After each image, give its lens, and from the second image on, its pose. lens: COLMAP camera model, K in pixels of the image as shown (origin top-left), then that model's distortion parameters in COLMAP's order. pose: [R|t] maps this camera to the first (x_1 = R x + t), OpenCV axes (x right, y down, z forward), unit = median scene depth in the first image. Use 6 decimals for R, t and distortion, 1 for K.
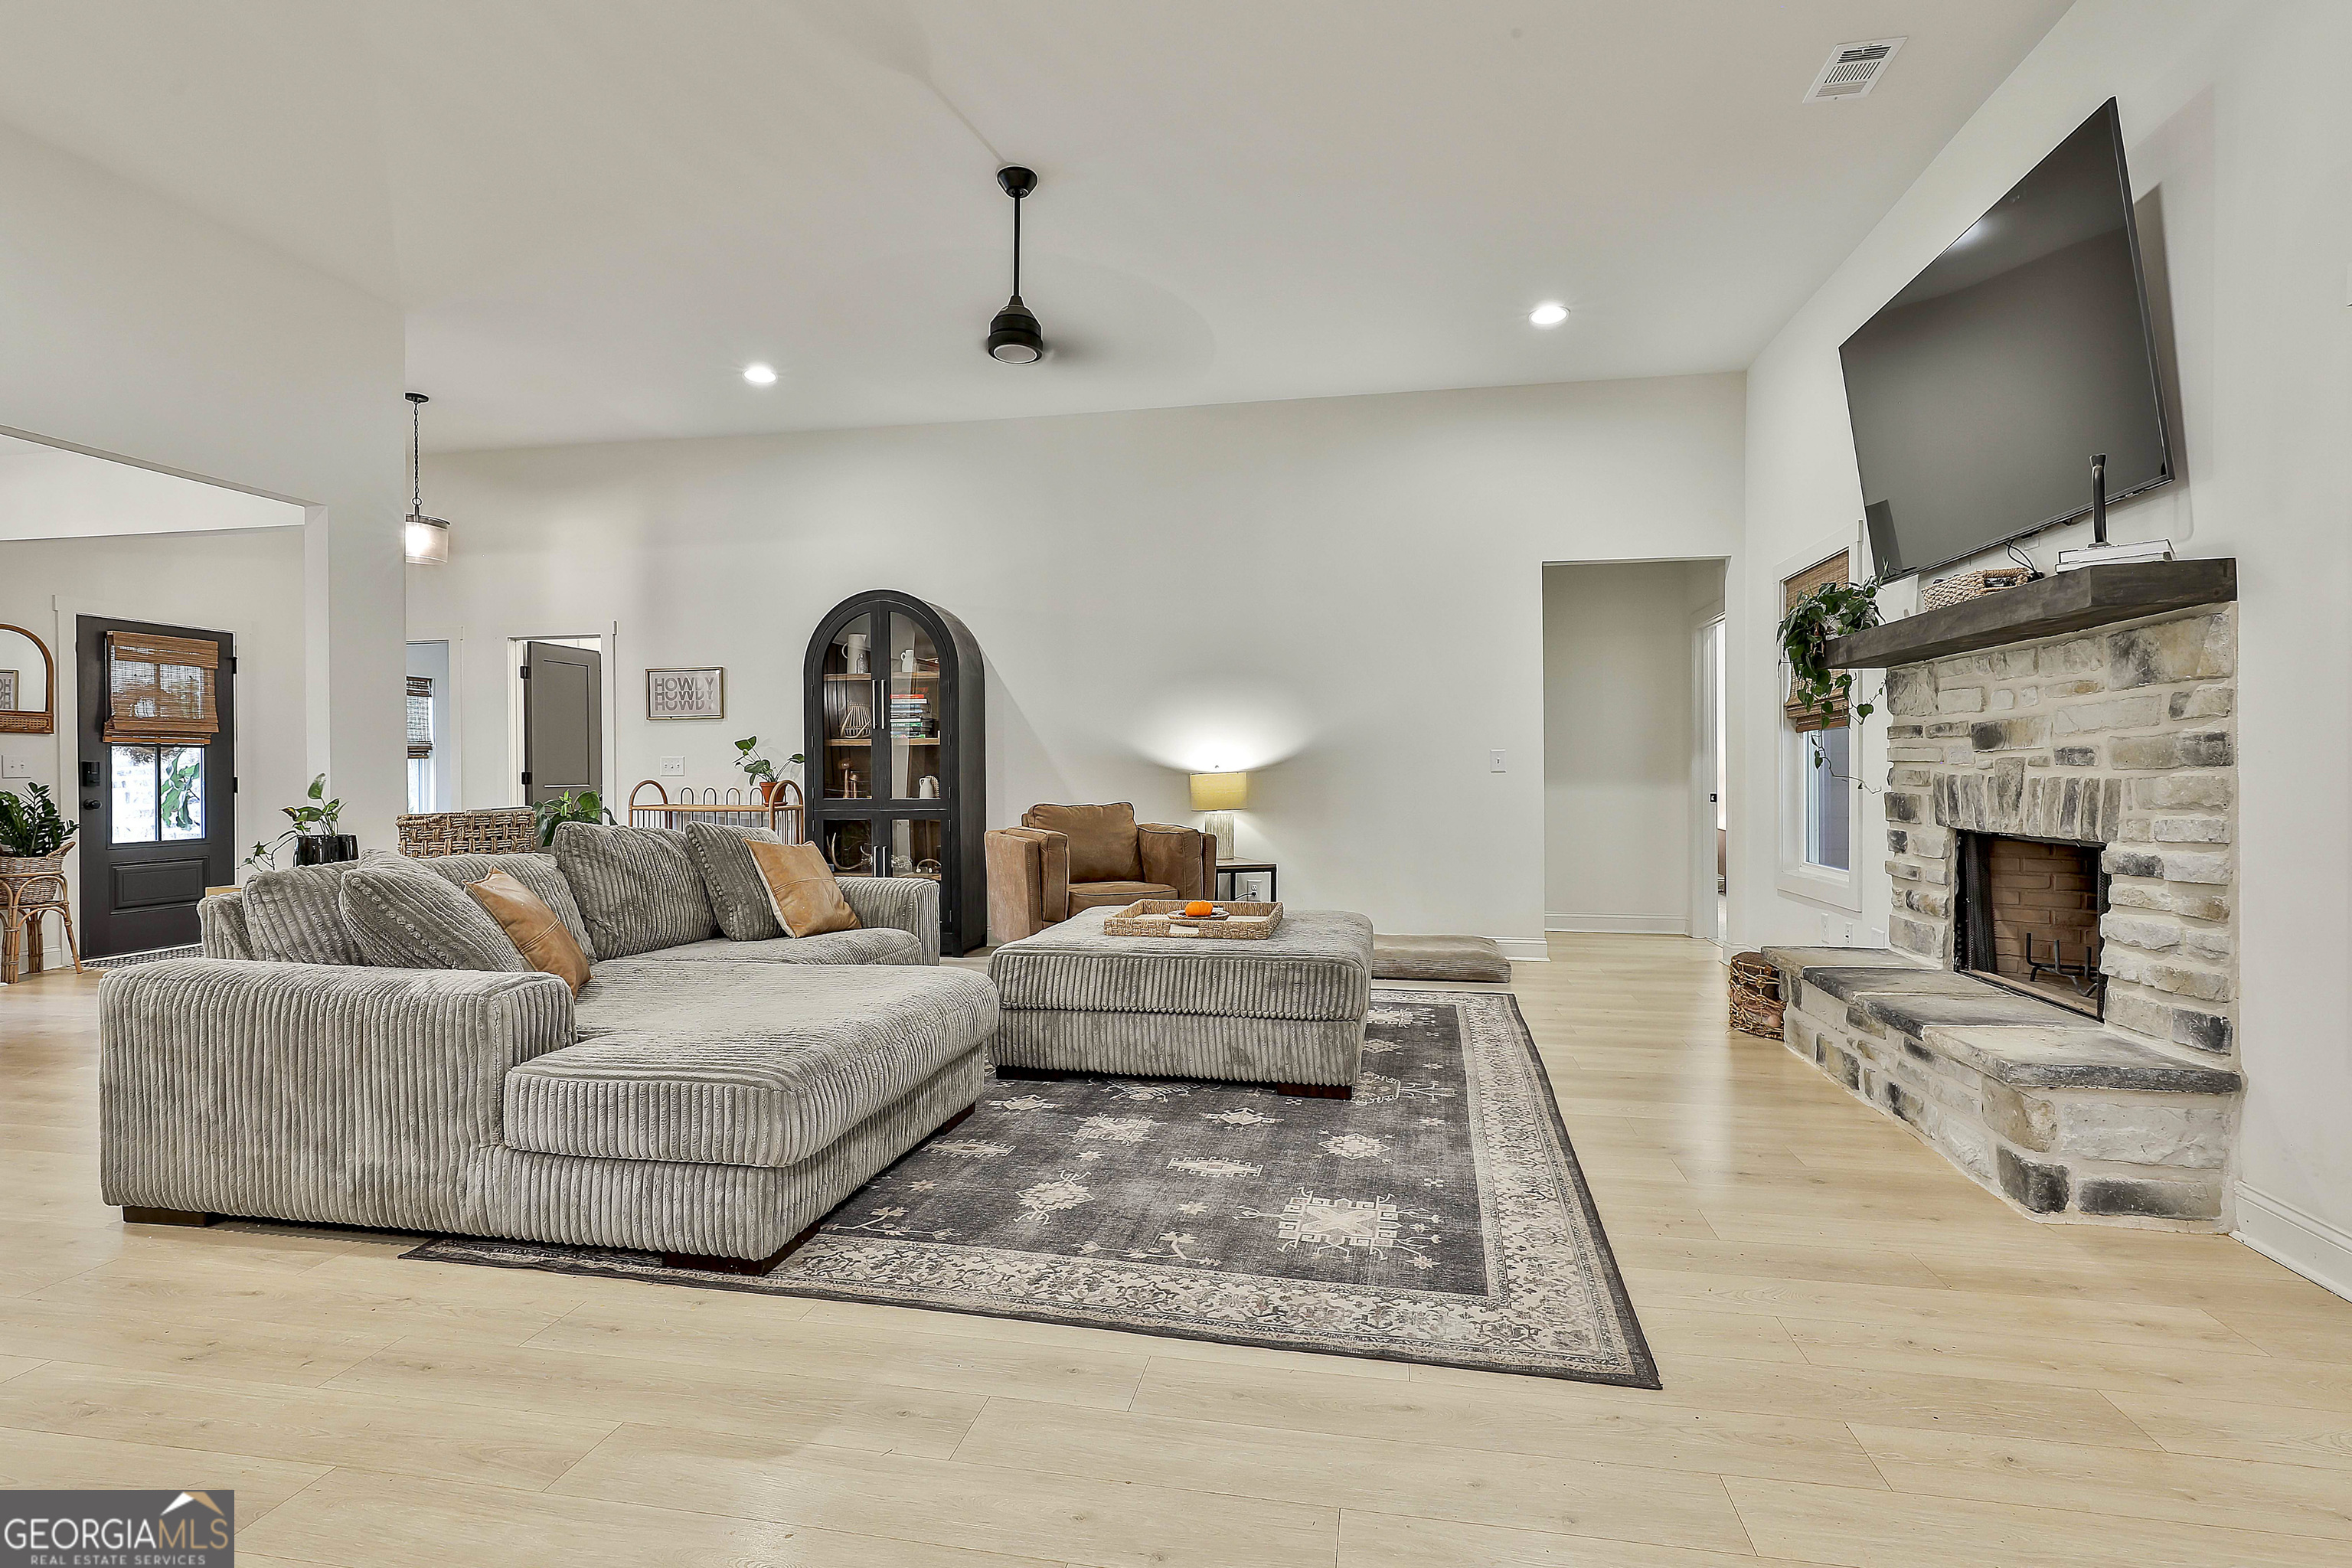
lens RADIAL K [[1133.3, 0, 1181.6], [0, 1133.3, 774.5], [0, 0, 1]] dist [-0.001158, 0.001689]
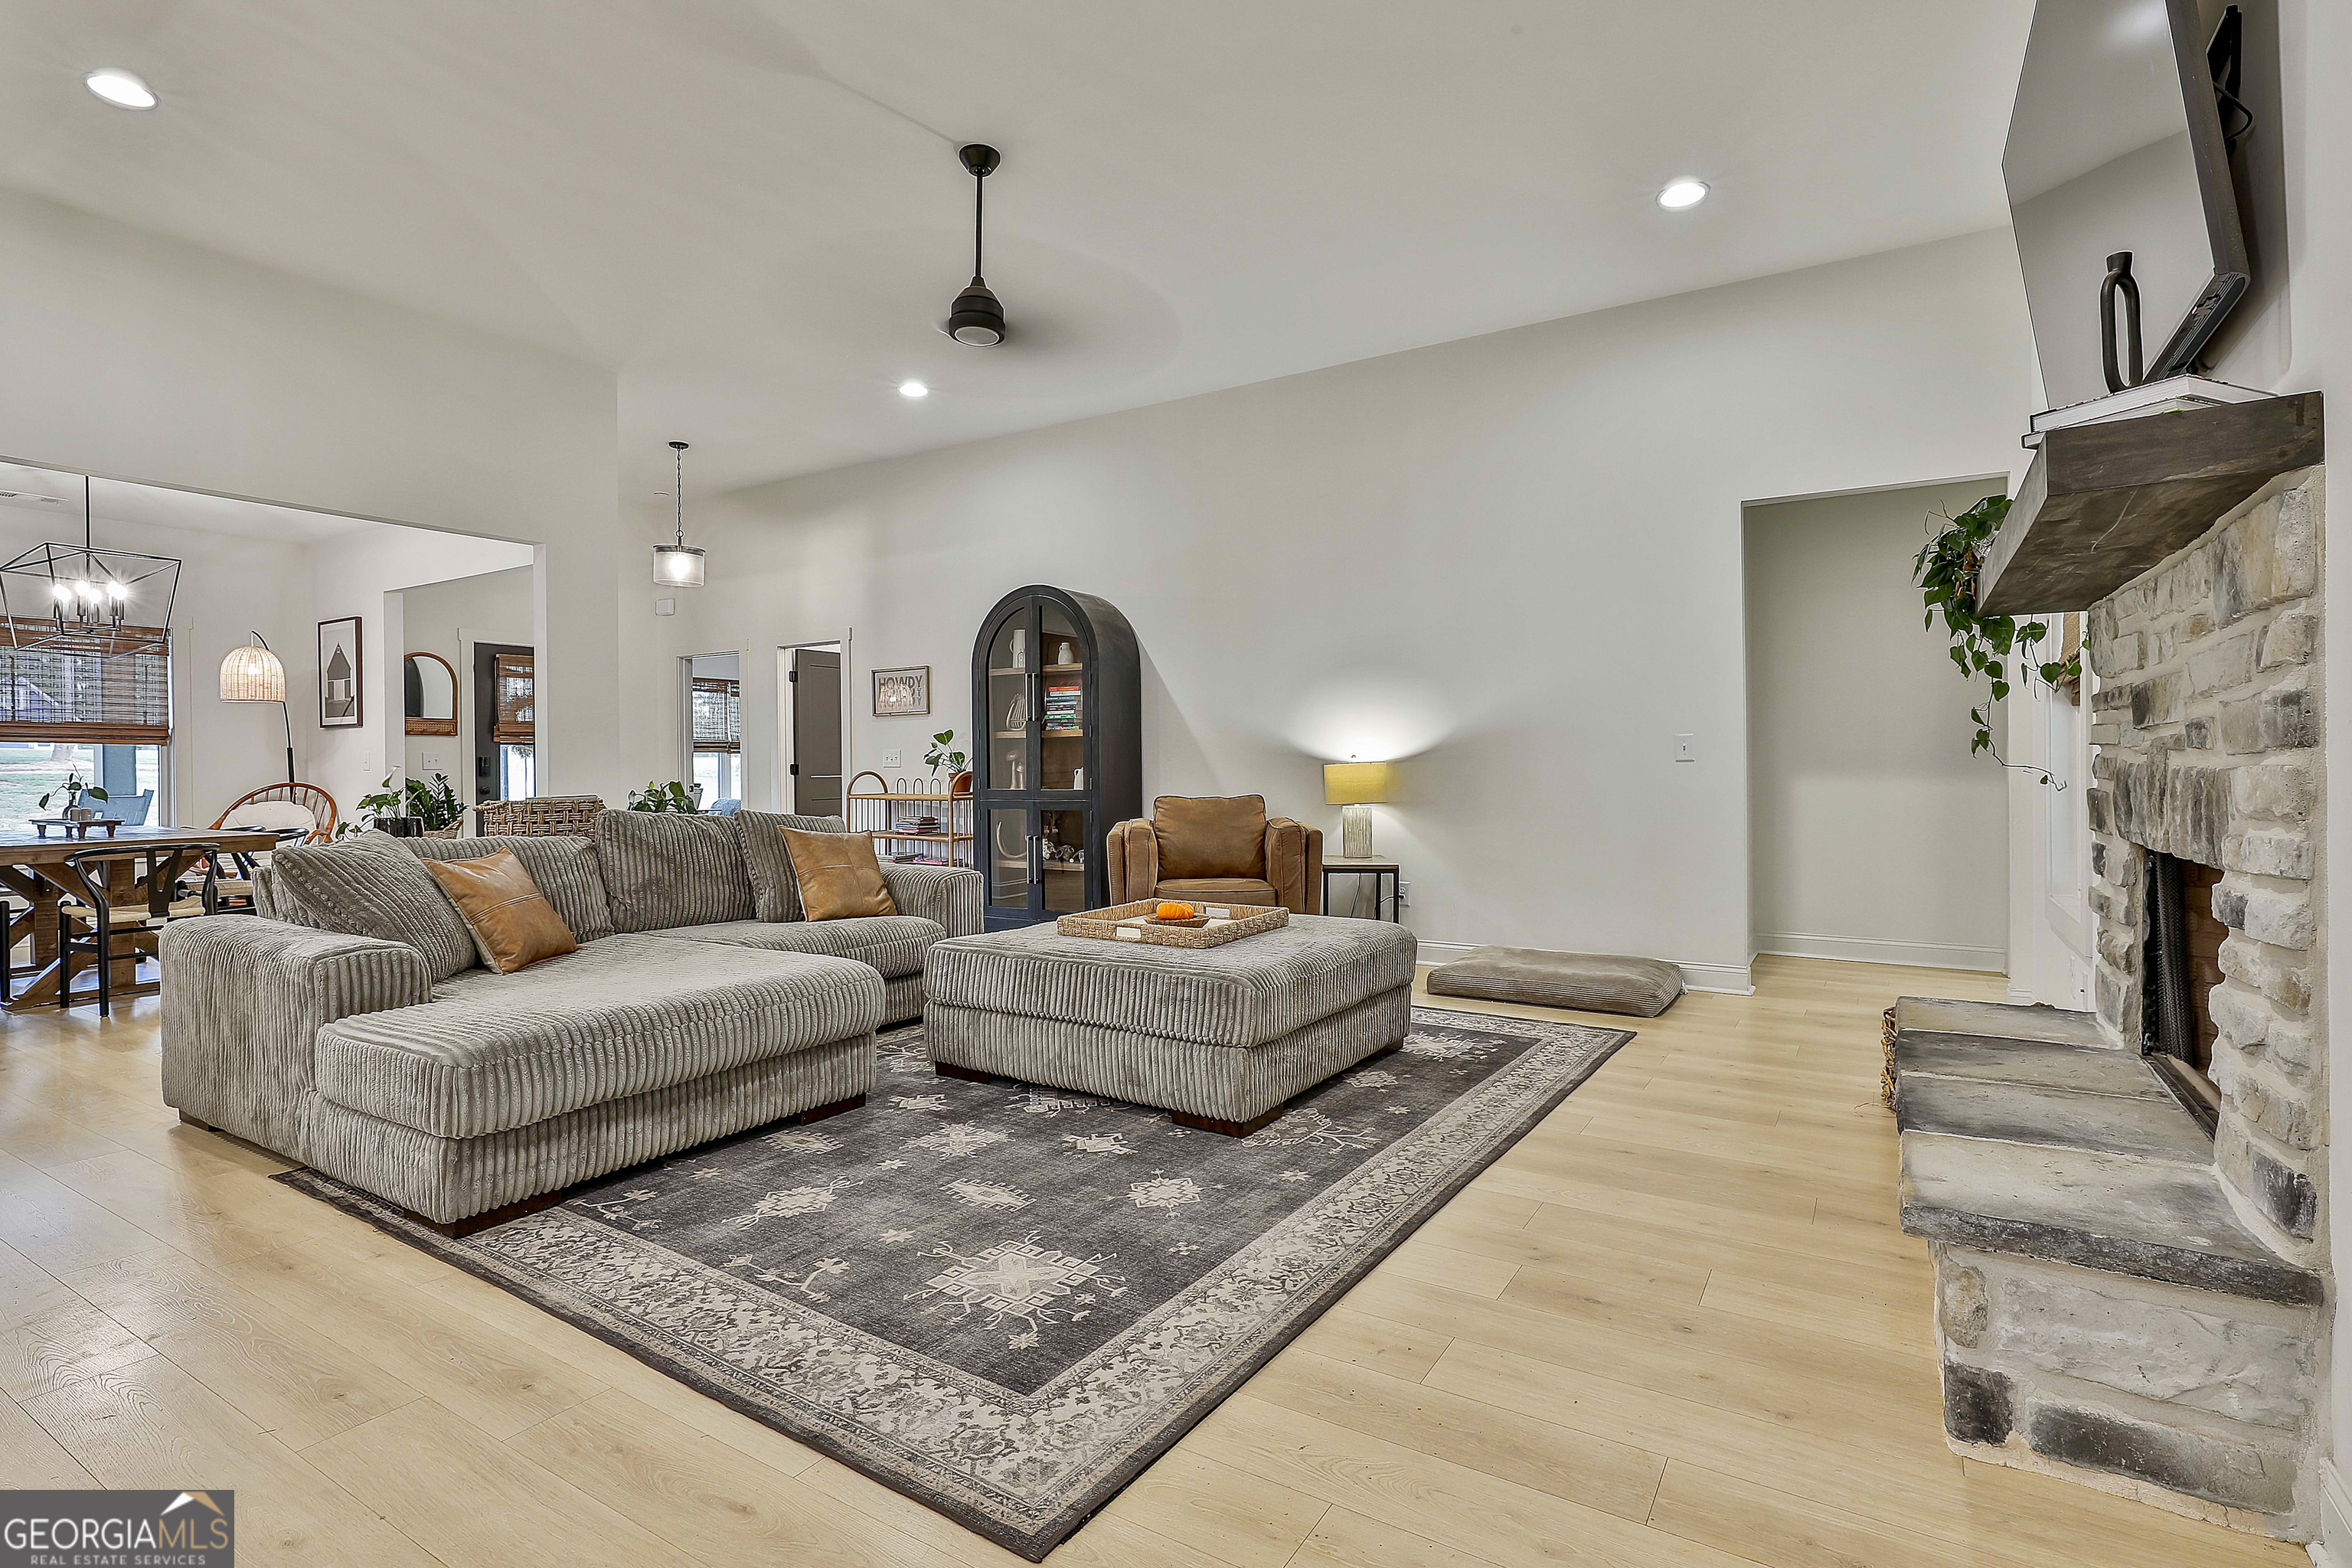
lens RADIAL K [[1137.9, 0, 1181.1], [0, 1137.9, 766.7], [0, 0, 1]] dist [-0.001597, 0.001698]
pose [[0.929411, -0.002020, -0.369042, 0.493638], [0.002634, 0.999996, 0.001159, 0.000032], [0.369038, -0.002049, 0.929412, 0.195814]]
